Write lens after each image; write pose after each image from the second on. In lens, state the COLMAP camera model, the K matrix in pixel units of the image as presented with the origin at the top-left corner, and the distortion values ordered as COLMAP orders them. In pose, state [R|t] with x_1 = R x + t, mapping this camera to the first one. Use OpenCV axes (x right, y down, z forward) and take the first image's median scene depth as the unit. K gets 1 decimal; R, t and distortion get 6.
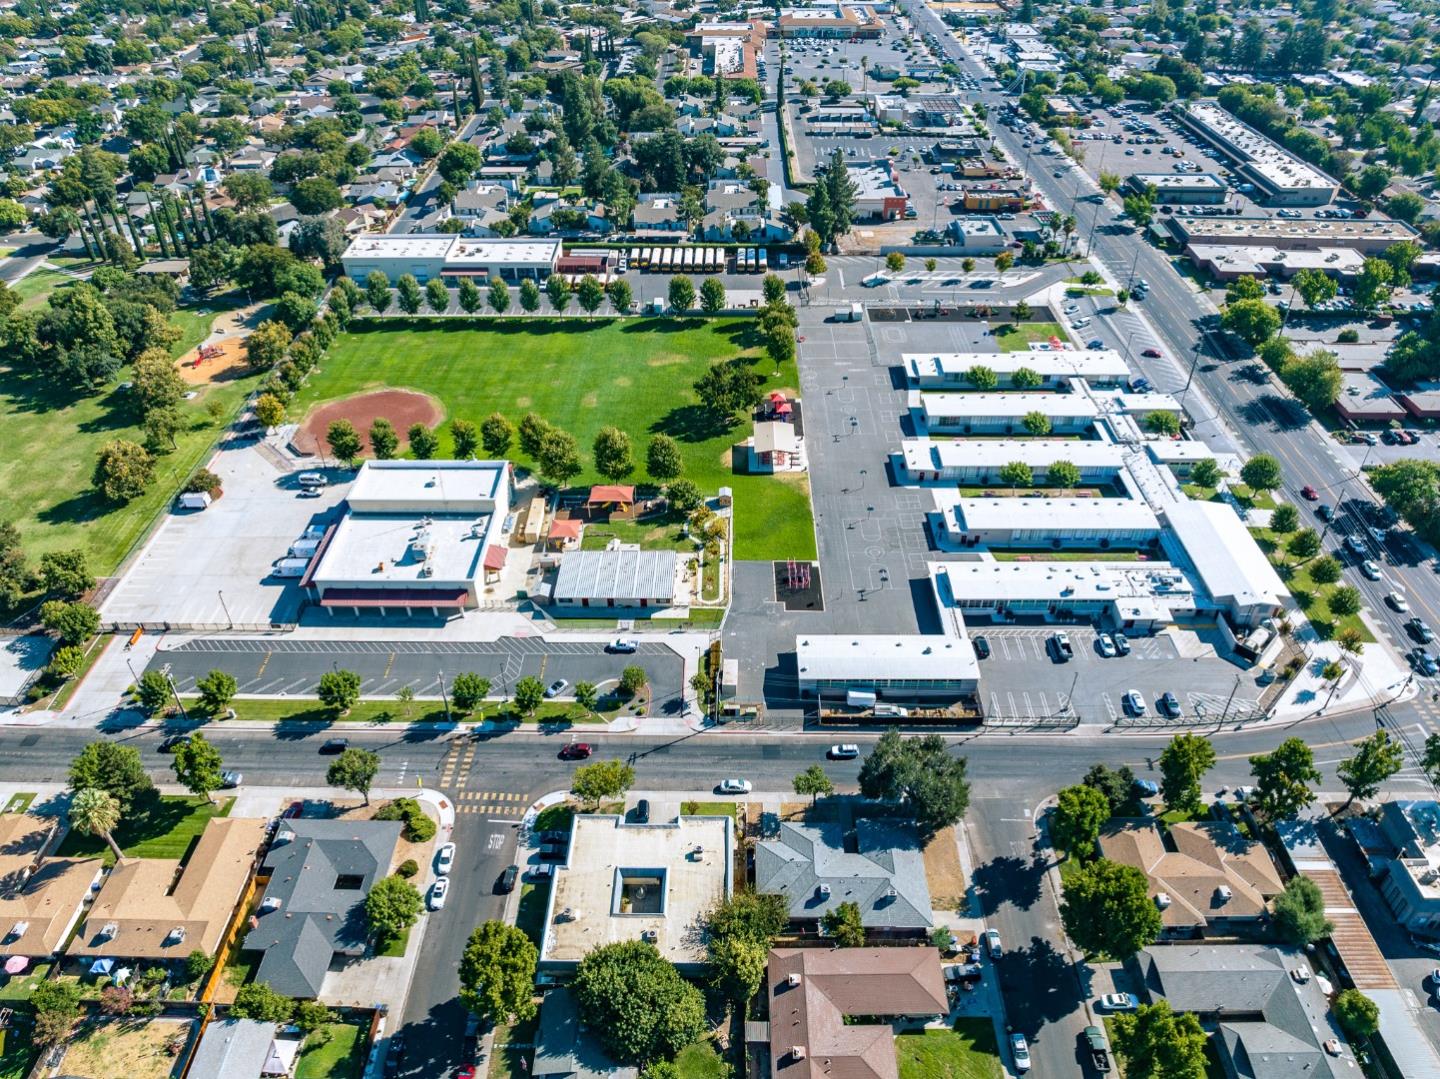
lens RADIAL K [[1004.9, 0, 720.0], [0, 1004.9, 540.9], [0, 0, 1]] dist [-0.047076, 0.013414]
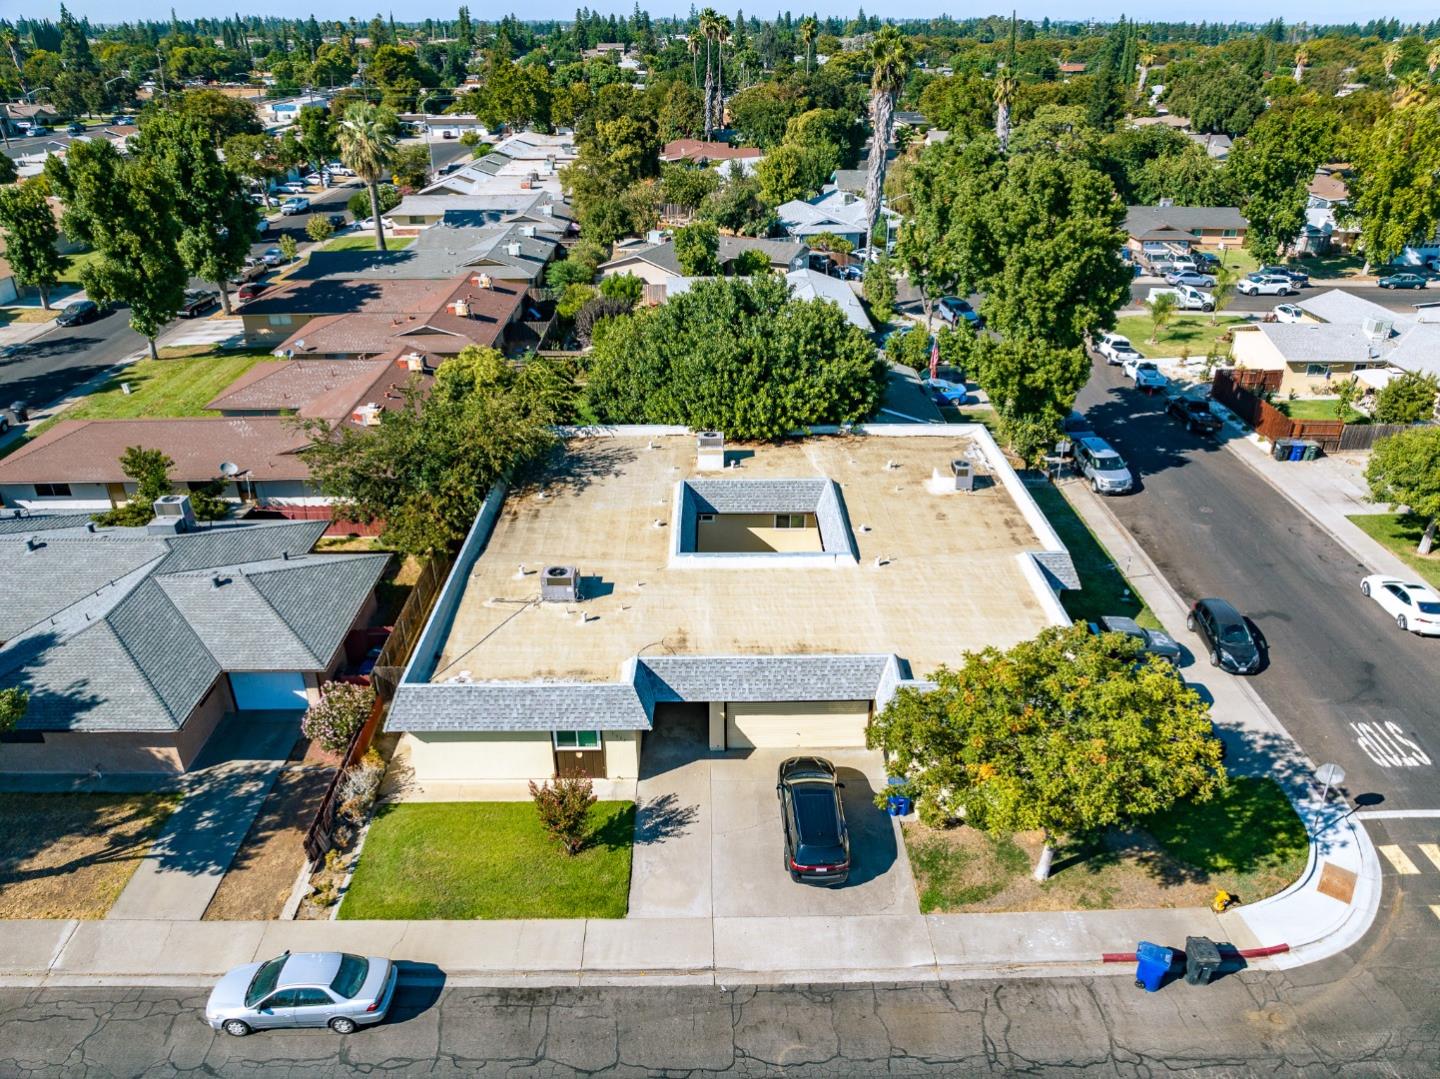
lens RADIAL K [[1004.9, 0, 723.1], [0, 1004.9, 546.0], [0, 0, 1]] dist [-0.047076, 0.013414]
pose [[-0.999556, 0.015583, -0.025416, -0.055776], [-0.016594, 0.417458, 0.908545, 0.064025], [0.024768, 0.908562, -0.417014, 1.066596]]
